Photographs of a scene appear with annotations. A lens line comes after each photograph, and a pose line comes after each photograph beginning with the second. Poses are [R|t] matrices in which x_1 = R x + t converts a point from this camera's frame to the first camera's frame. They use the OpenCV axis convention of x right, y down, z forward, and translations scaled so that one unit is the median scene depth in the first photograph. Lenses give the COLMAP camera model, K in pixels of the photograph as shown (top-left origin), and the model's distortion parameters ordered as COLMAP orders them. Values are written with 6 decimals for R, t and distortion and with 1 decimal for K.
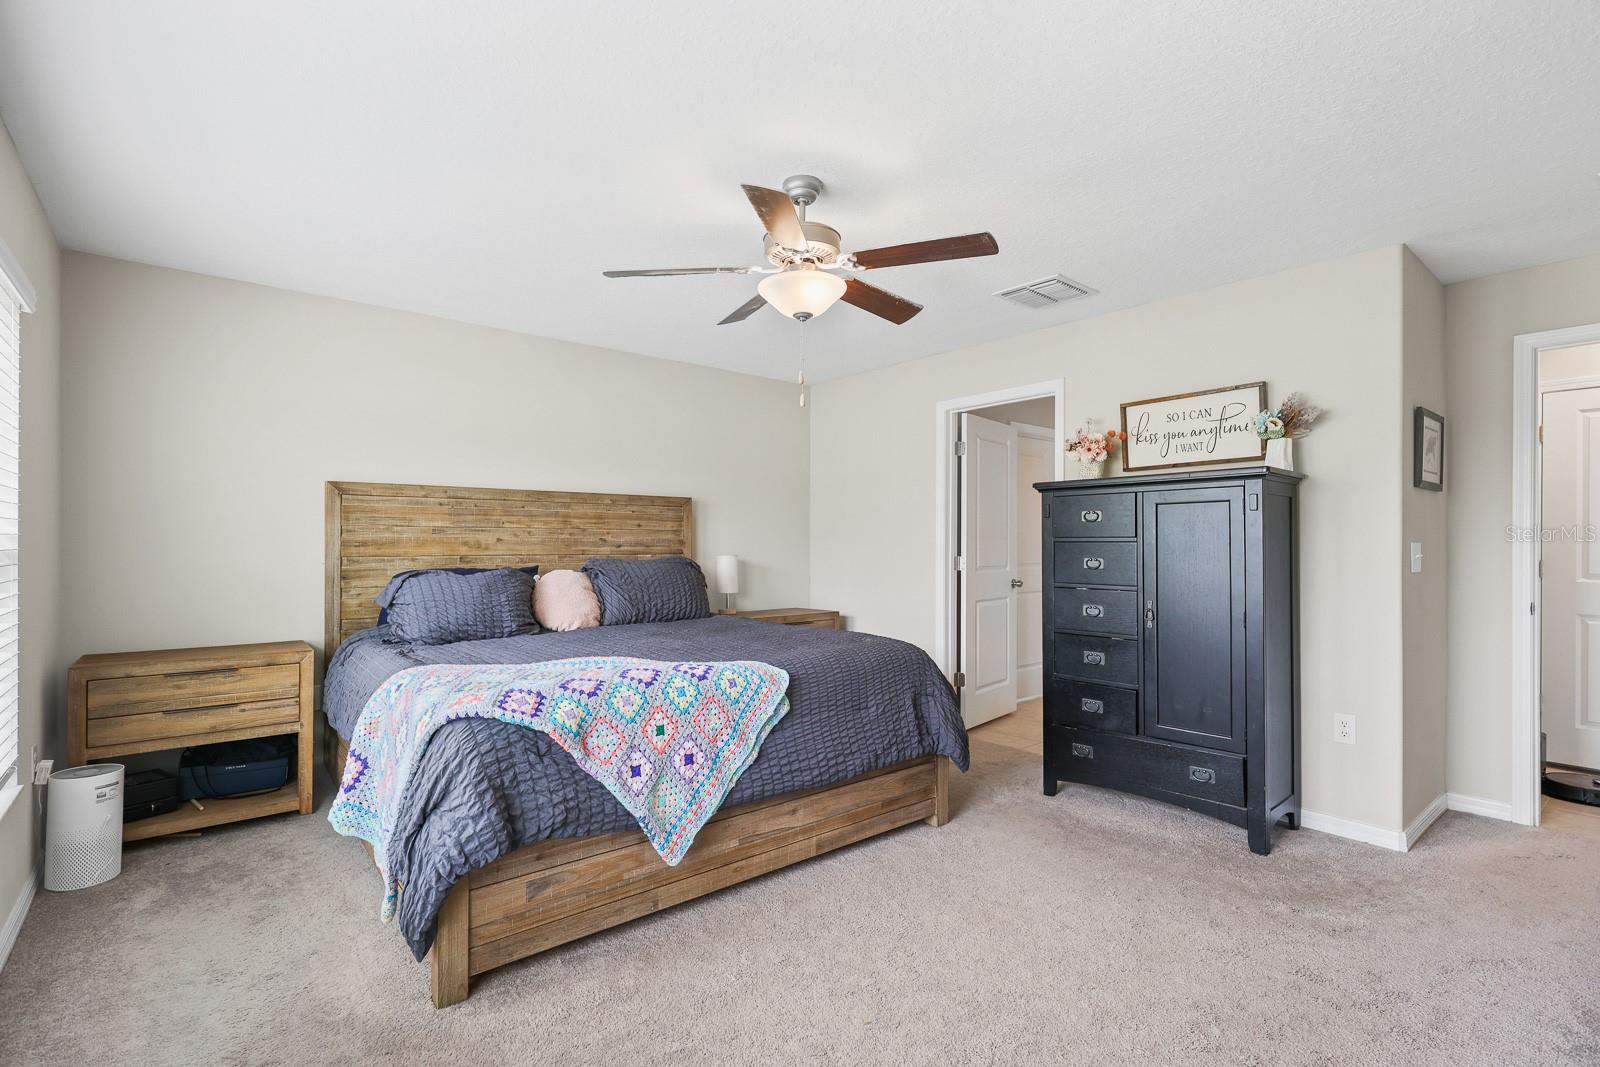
lens RADIAL K [[747.5, 0, 803.9], [0, 747.5, 547.9], [0, 0, 1]] dist [0.000764, -0.000047]
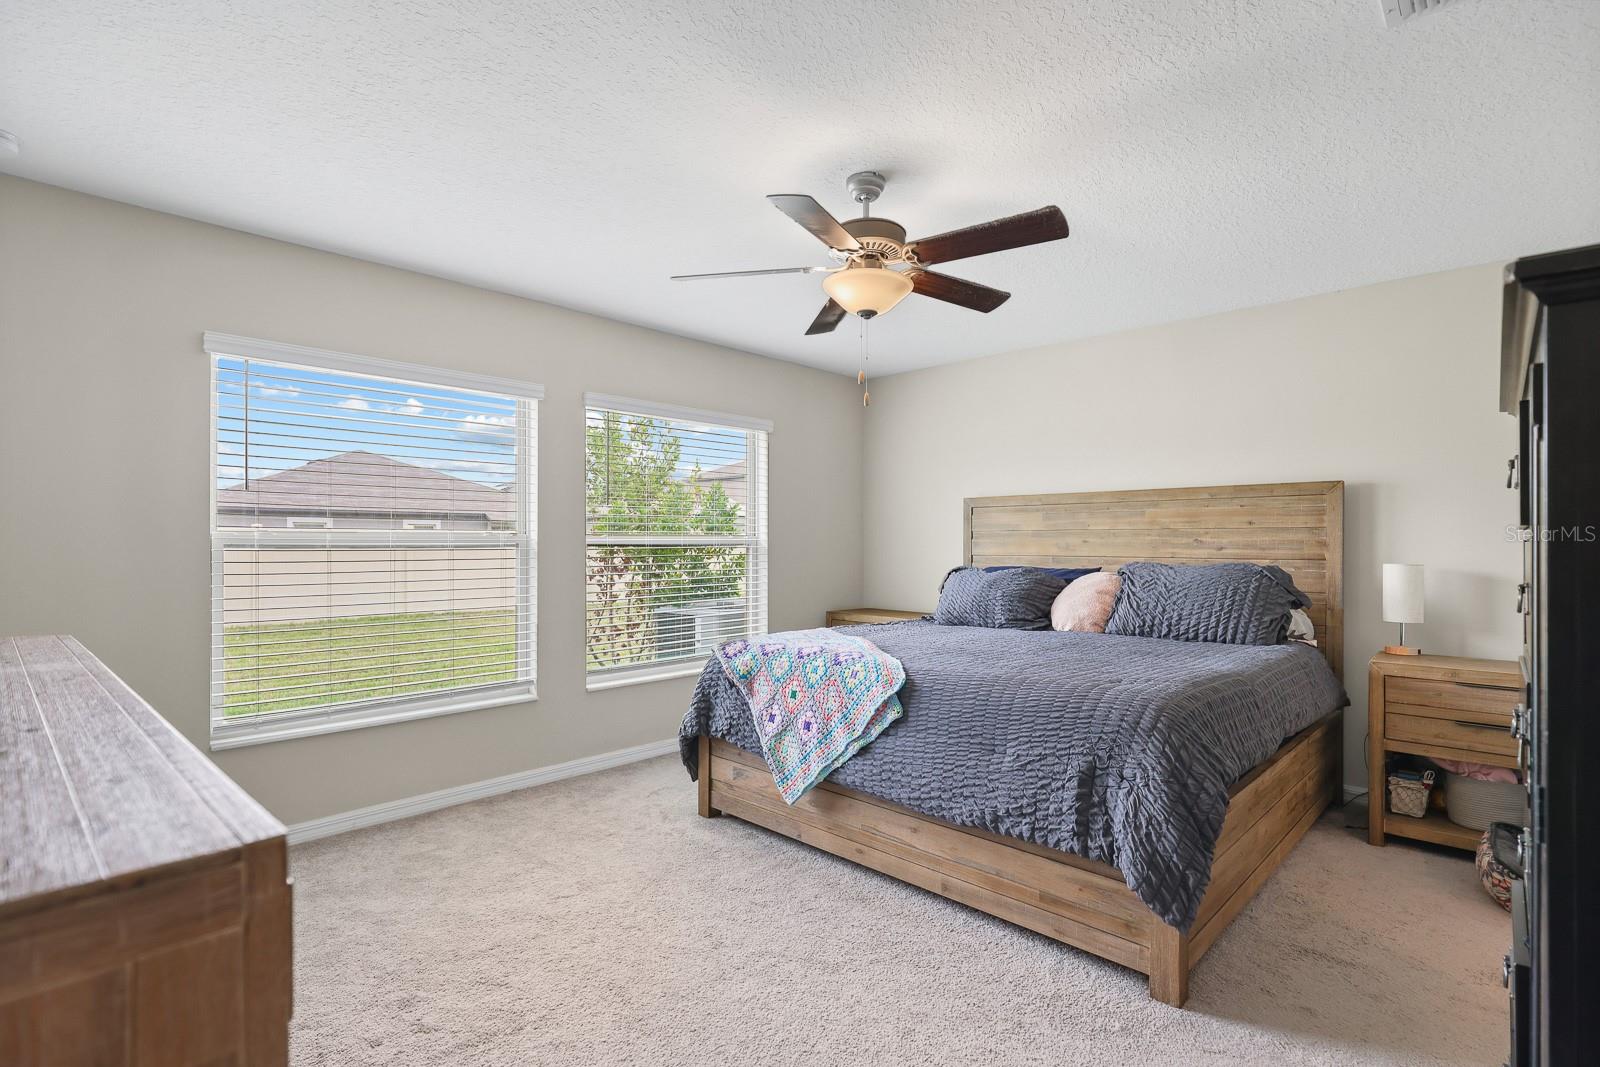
lens RADIAL K [[764.7, 0, 800.4], [0, 764.7, 543.0], [0, 0, 1]] dist [0.001442, -0.000482]
pose [[0.104070, -0.001222, -0.994569, 0.958950], [-0.007283, 0.999971, -0.001991, -0.006124], [0.994543, 0.007451, 0.104058, 0.777333]]
